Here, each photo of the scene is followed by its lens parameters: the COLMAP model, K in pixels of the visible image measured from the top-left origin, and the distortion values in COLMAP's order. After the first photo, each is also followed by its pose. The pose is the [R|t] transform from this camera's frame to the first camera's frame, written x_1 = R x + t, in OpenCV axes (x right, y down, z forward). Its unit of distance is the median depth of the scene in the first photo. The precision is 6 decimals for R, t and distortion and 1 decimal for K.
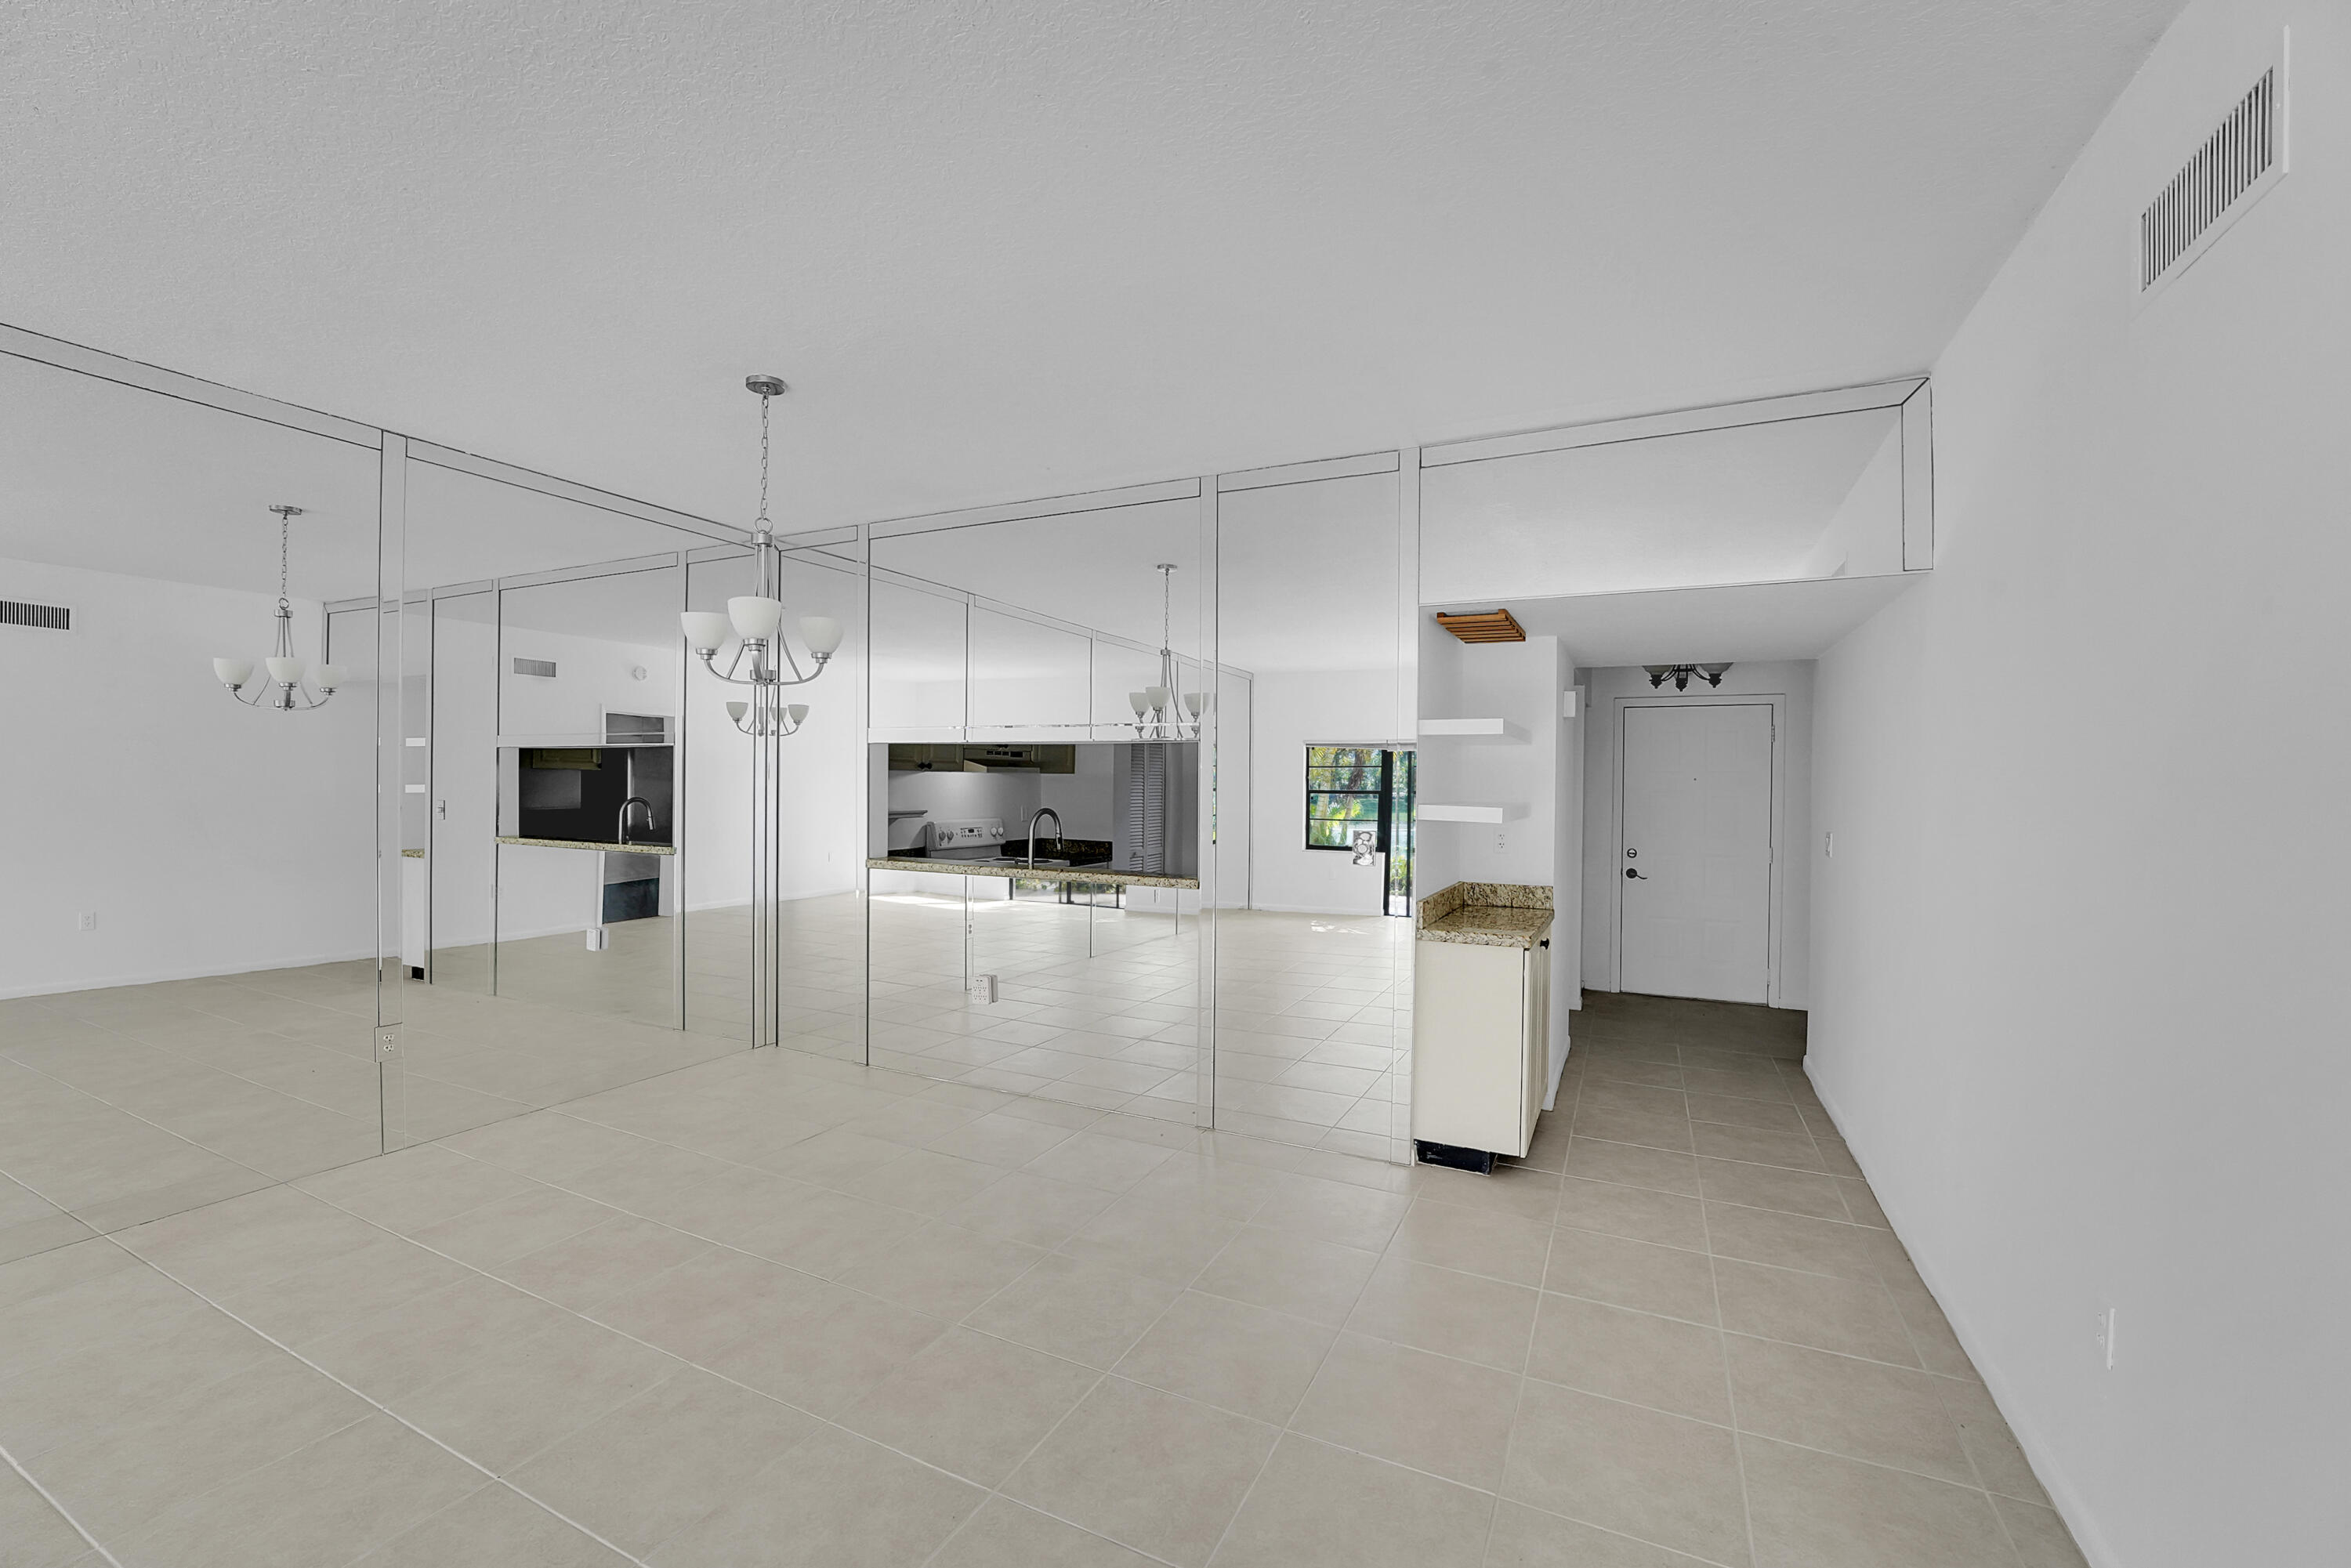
lens RADIAL K [[959.3, 0, 1168.3], [0, 959.3, 793.3], [0, 0, 1]] dist [-0.022045, 0.000679]
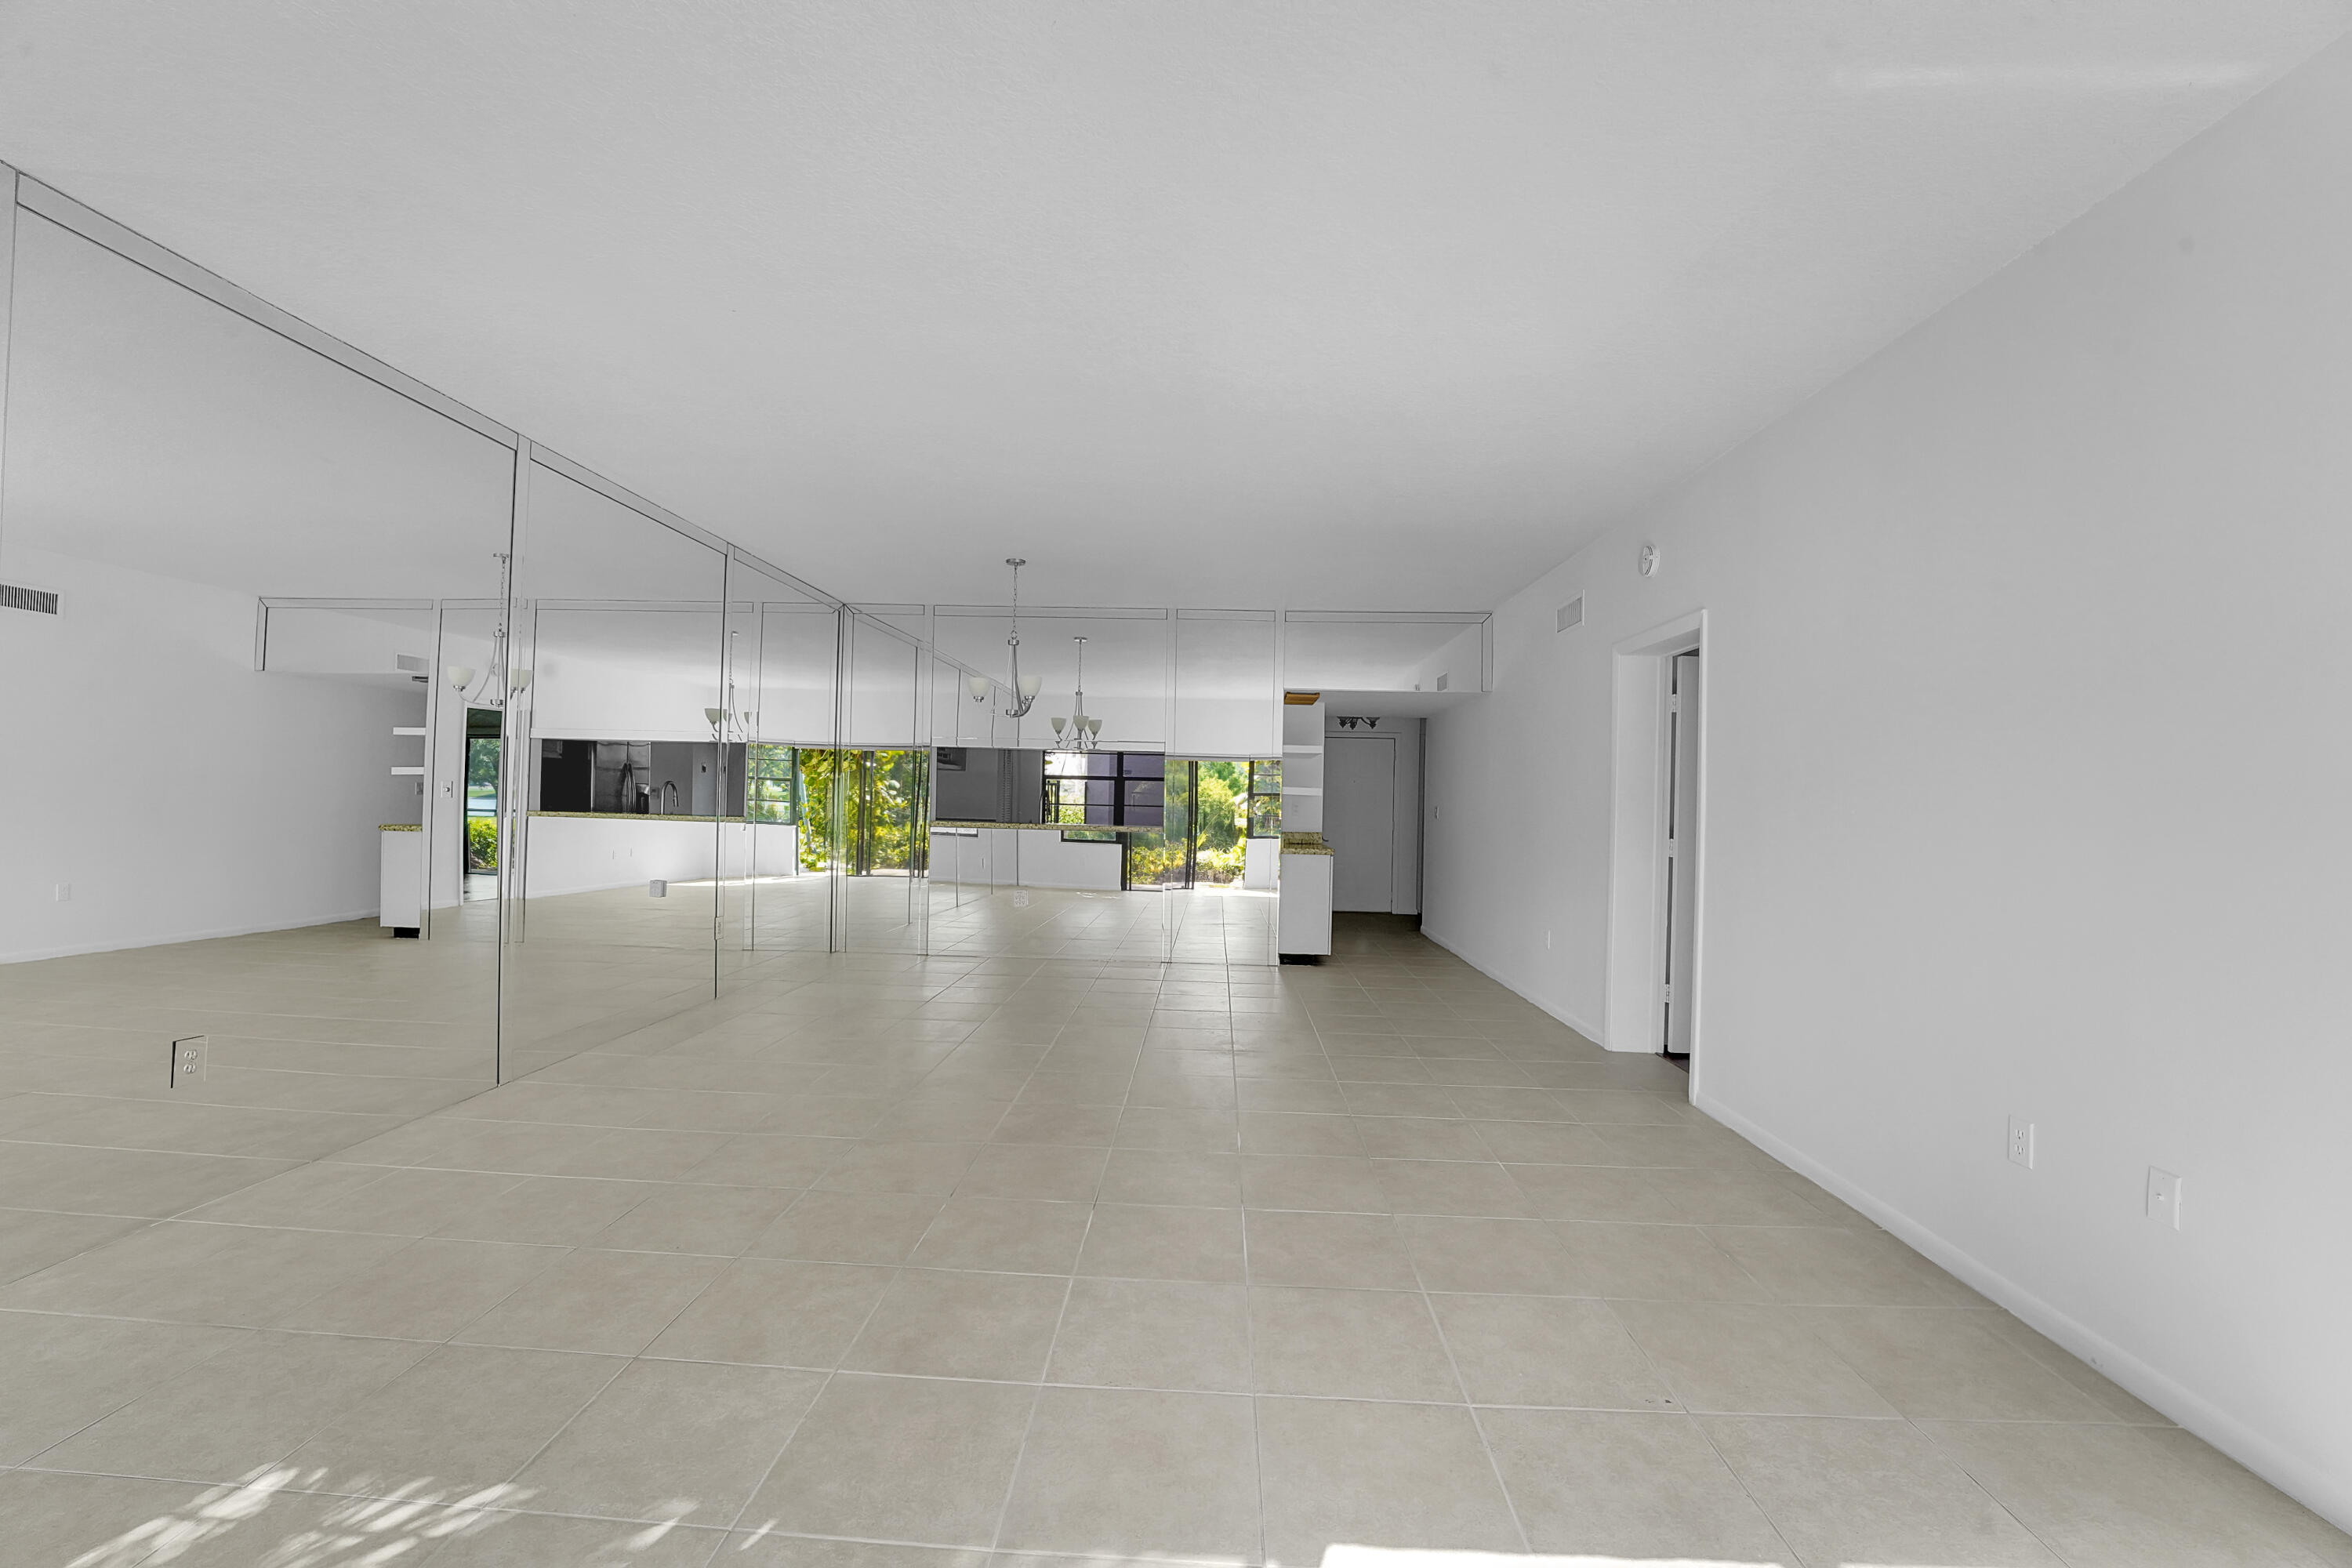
lens RADIAL K [[954.5, 0, 1145.9], [0, 954.5, 786.3], [0, 0, 1]] dist [-0.051490, 0.009070]
pose [[0.919403, 0.013240, 0.393095, -0.509694], [-0.007054, 0.999828, -0.017178, 0.031154], [-0.393255, 0.013020, 0.919337, -0.474244]]
